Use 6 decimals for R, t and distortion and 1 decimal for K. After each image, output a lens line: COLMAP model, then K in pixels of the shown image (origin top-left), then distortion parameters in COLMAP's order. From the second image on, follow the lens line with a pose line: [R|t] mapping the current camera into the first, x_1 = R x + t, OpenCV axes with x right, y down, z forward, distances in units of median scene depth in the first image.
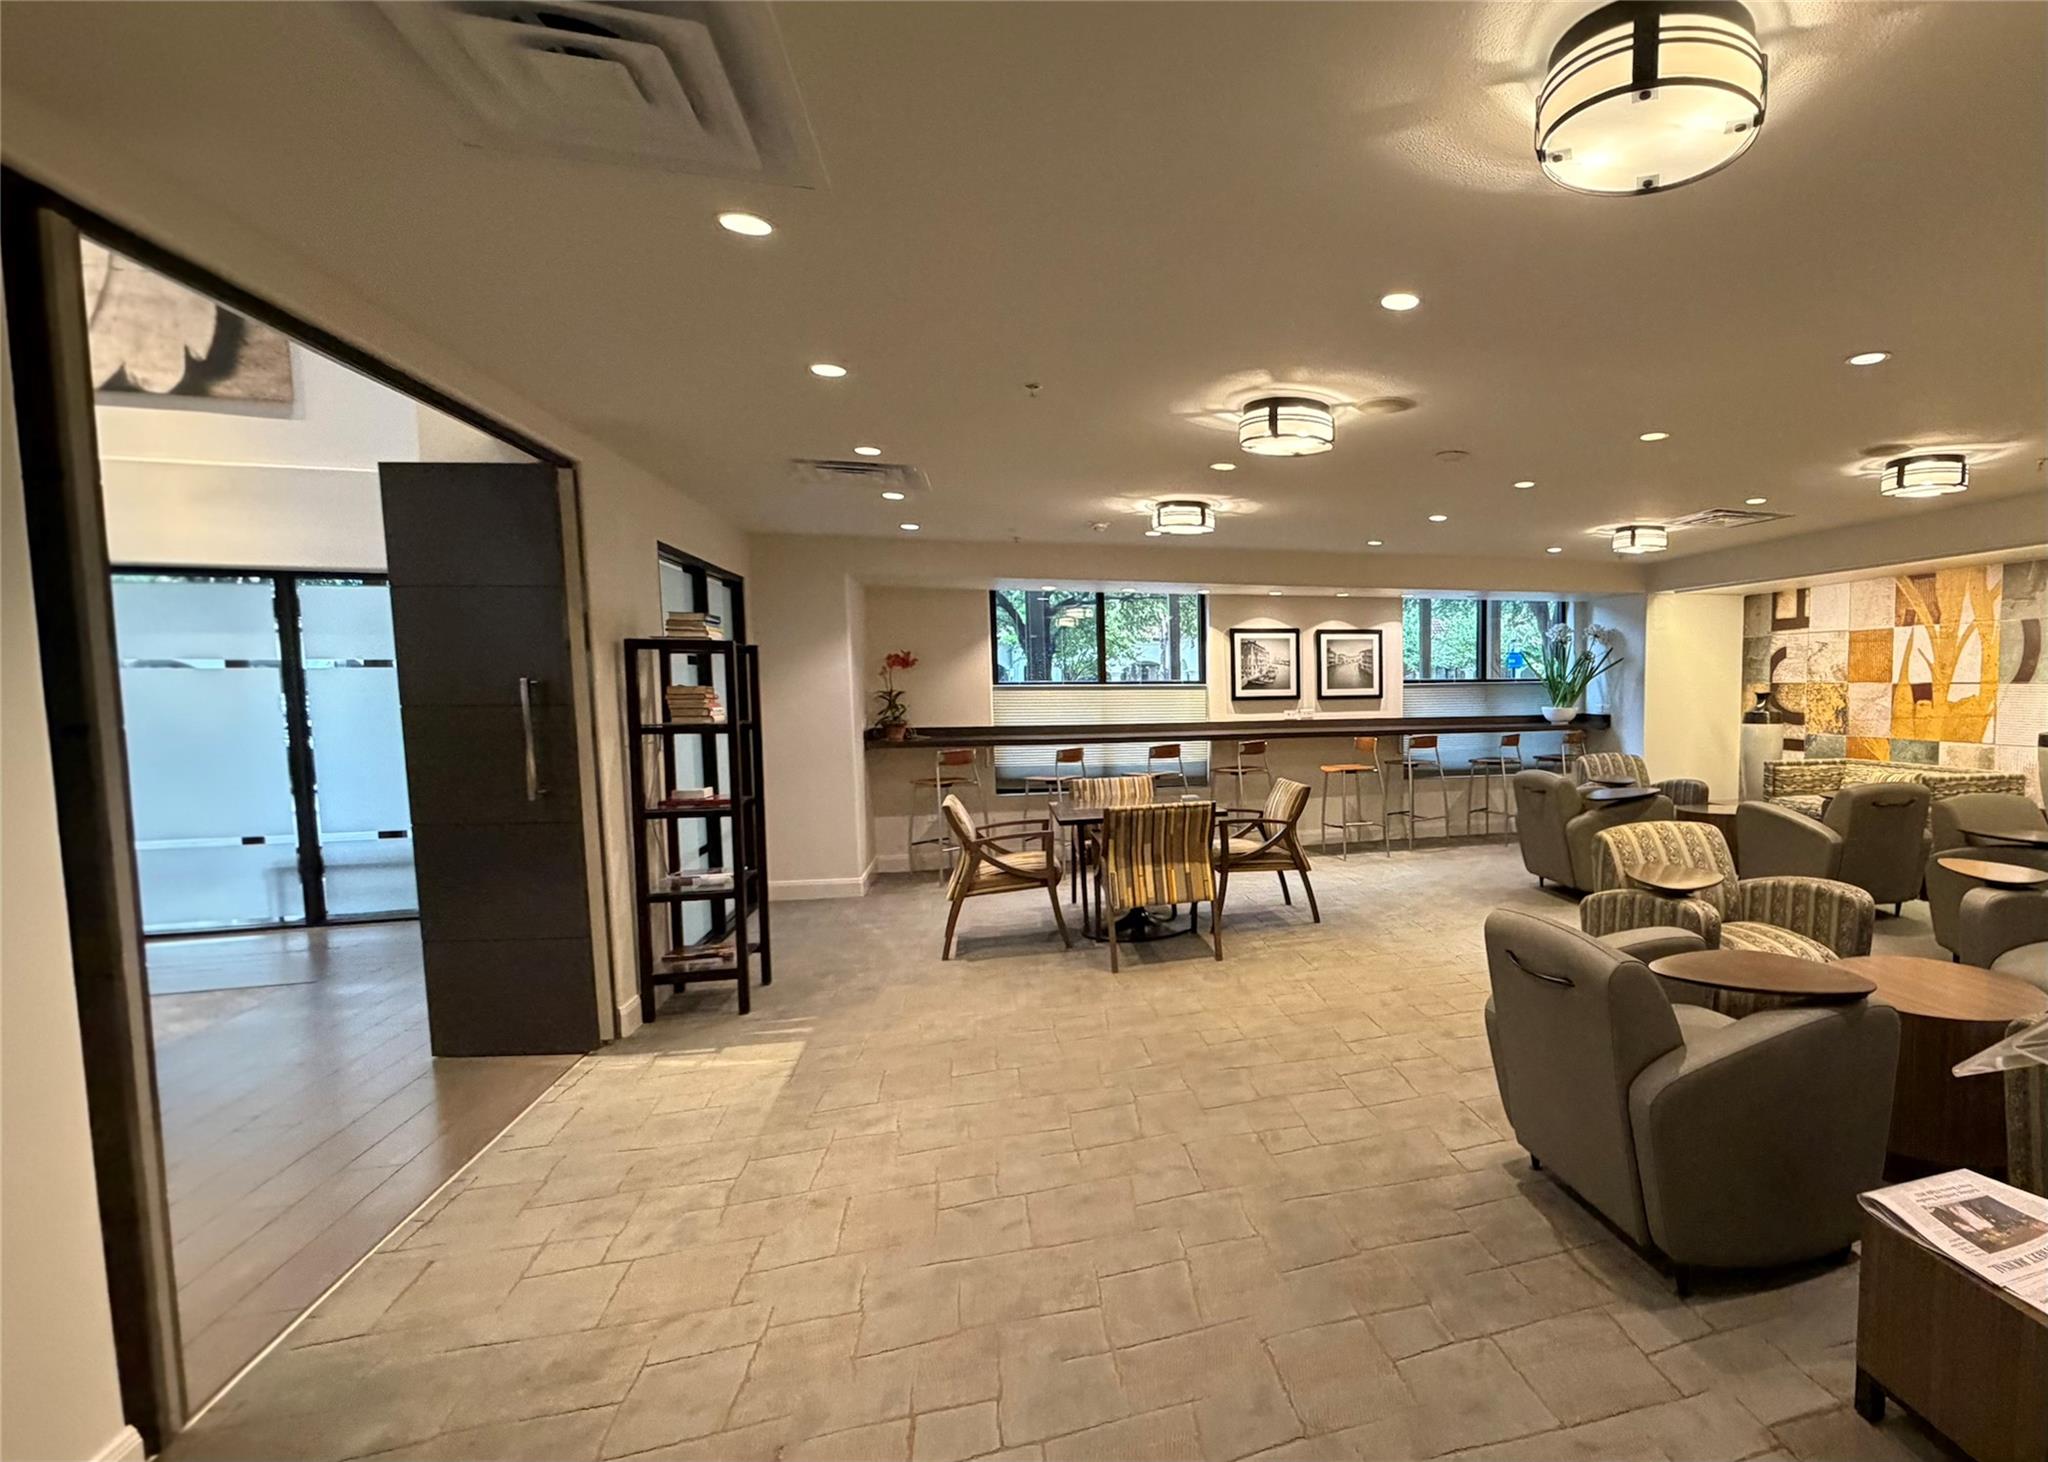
lens RADIAL K [[1139.8, 0, 1024.2], [0, 1139.8, 730.3], [0, 0, 1]] dist [-0.000474, -0.000117]
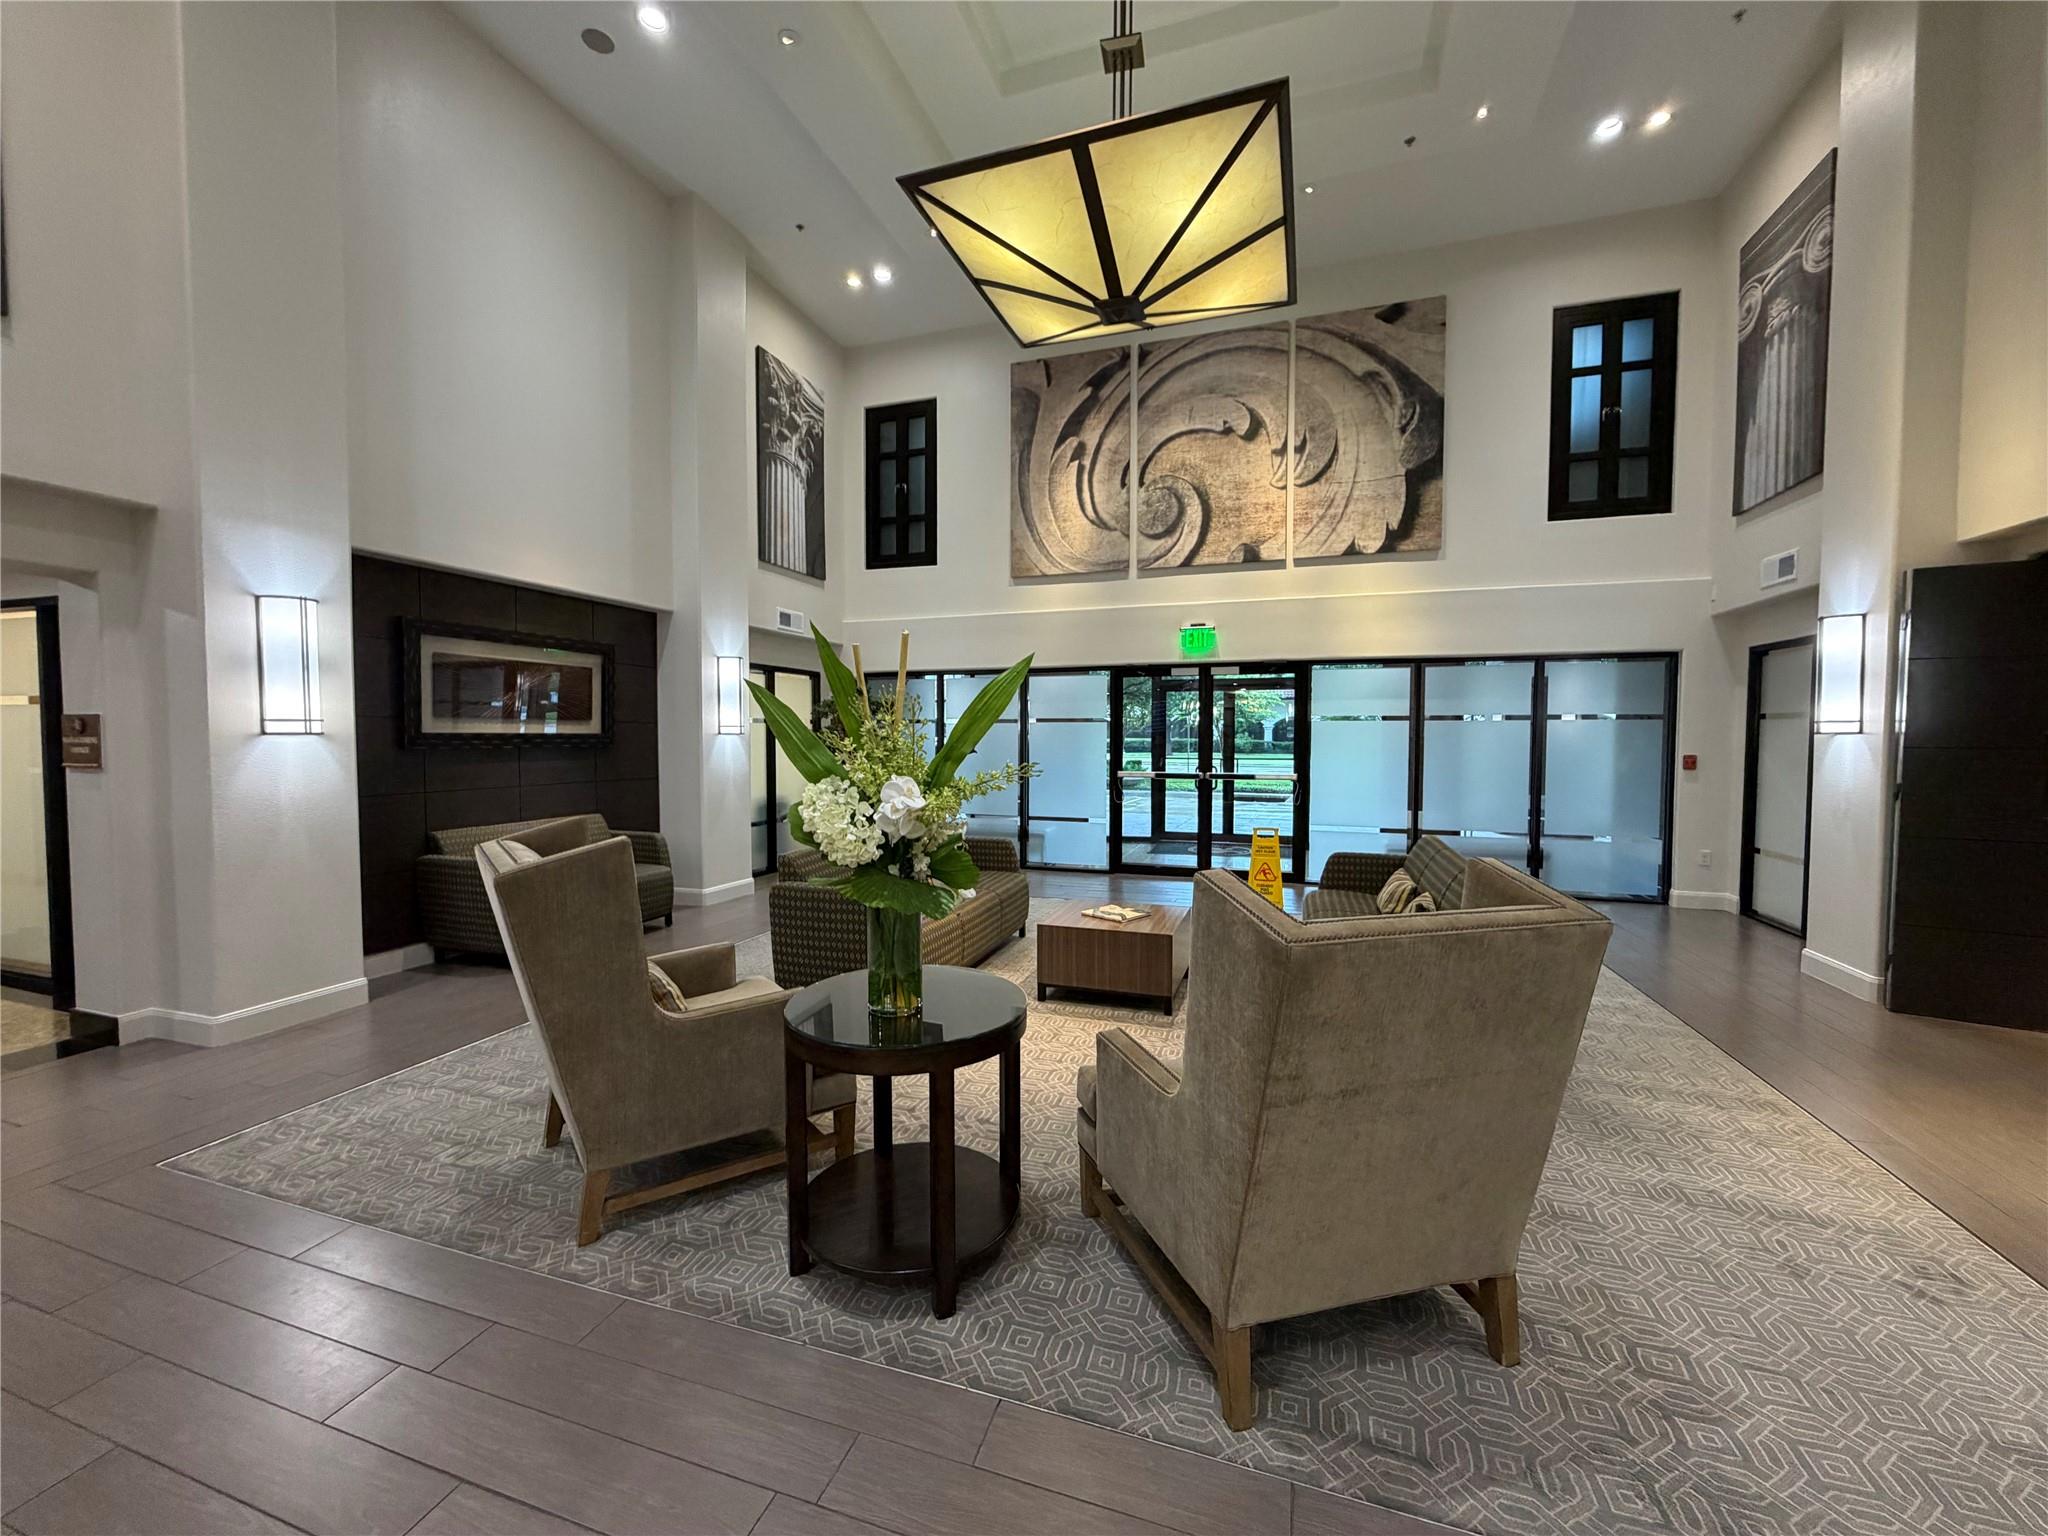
lens RADIAL K [[814.5, 0, 1024.2], [0, 814.5, 766.1], [0, 0, 1]] dist [0.000364, 0.000010]
pose [[0.782607, 0.035713, -0.621491, -0.400052], [-0.037400, 0.999247, 0.010324, 0.018932], [0.621392, 0.015164, 0.783353, -0.230140]]
